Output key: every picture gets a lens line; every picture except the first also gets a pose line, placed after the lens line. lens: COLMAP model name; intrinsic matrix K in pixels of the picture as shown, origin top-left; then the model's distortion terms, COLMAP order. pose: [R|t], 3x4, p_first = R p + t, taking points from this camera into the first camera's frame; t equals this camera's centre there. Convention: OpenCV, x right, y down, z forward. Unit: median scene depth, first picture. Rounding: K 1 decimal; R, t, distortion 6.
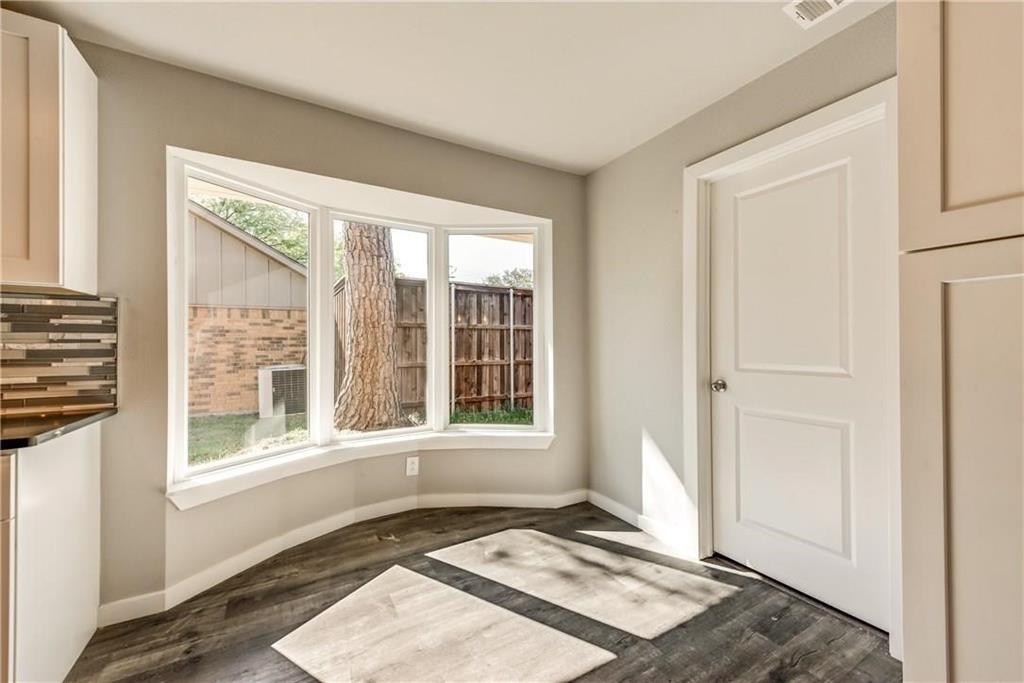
lens RADIAL K [[402.7, 0, 519.2], [0, 402.7, 341.1], [0, 0, 1]] dist [0.015890, -0.000056]
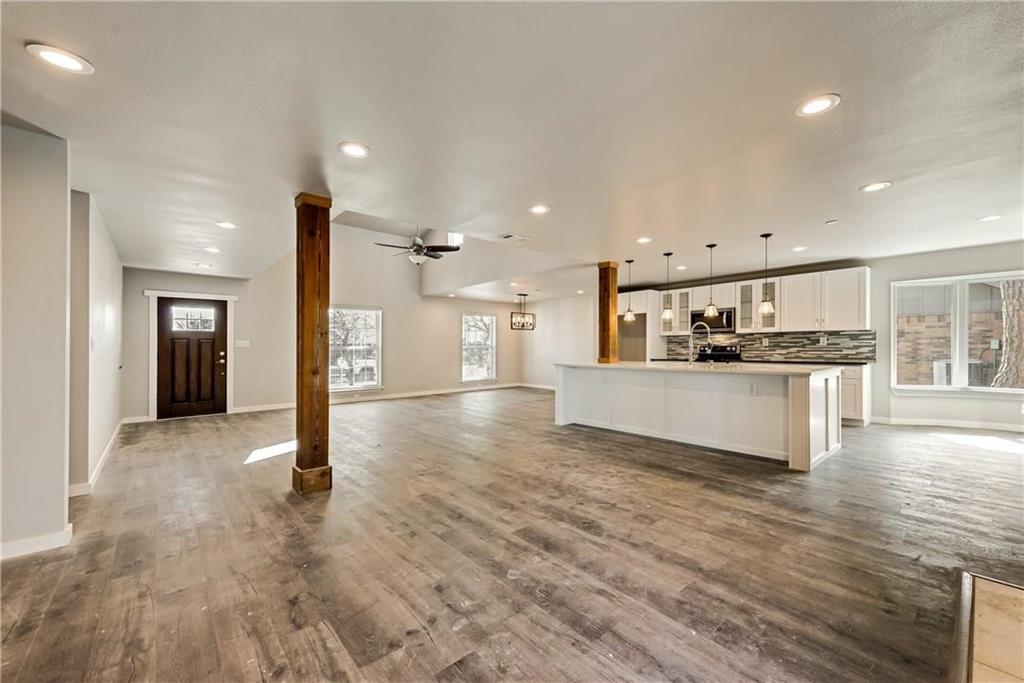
lens RADIAL K [[400.0, 0, 515.0], [0, 400.0, 351.1], [0, 0, 1]] dist [0.001190, 0.000123]
pose [[0.178018, 0.014040, -0.983927, 0.680341], [0.015059, 0.999742, 0.016991, -0.011719], [0.983912, -0.017842, 0.177760, -0.979176]]
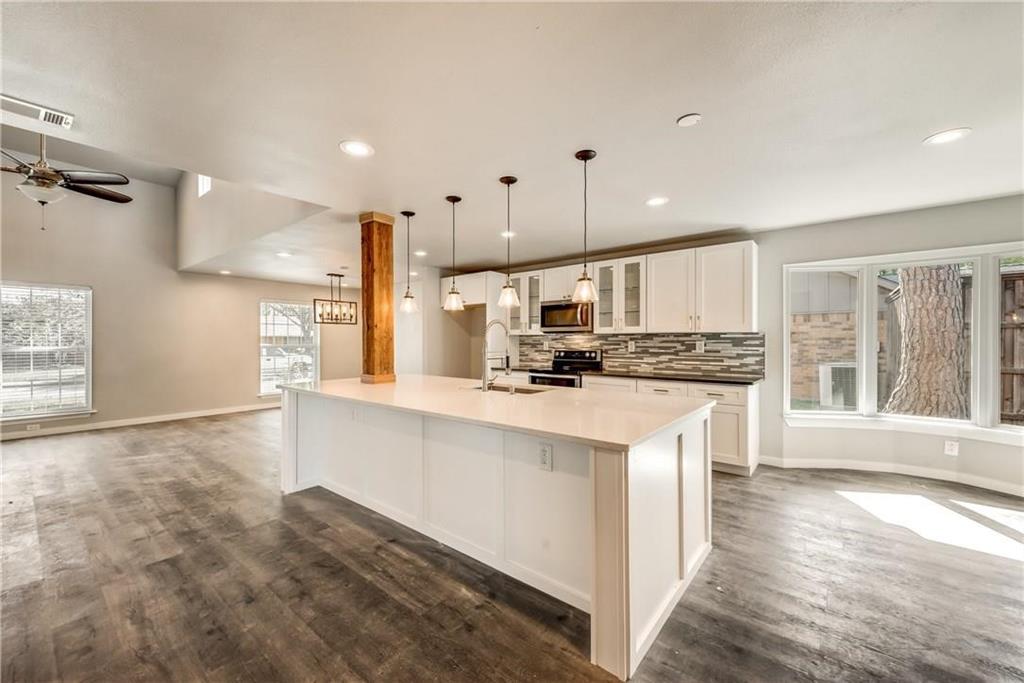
lens RADIAL K [[402.7, 0, 519.2], [0, 402.7, 341.1], [0, 0, 1]] dist [0.015890, -0.000056]
pose [[0.360748, 0.007176, -0.932636, 0.280089], [0.007049, 0.999921, 0.010420, -0.034175], [0.932637, -0.010333, 0.360669, -0.464169]]
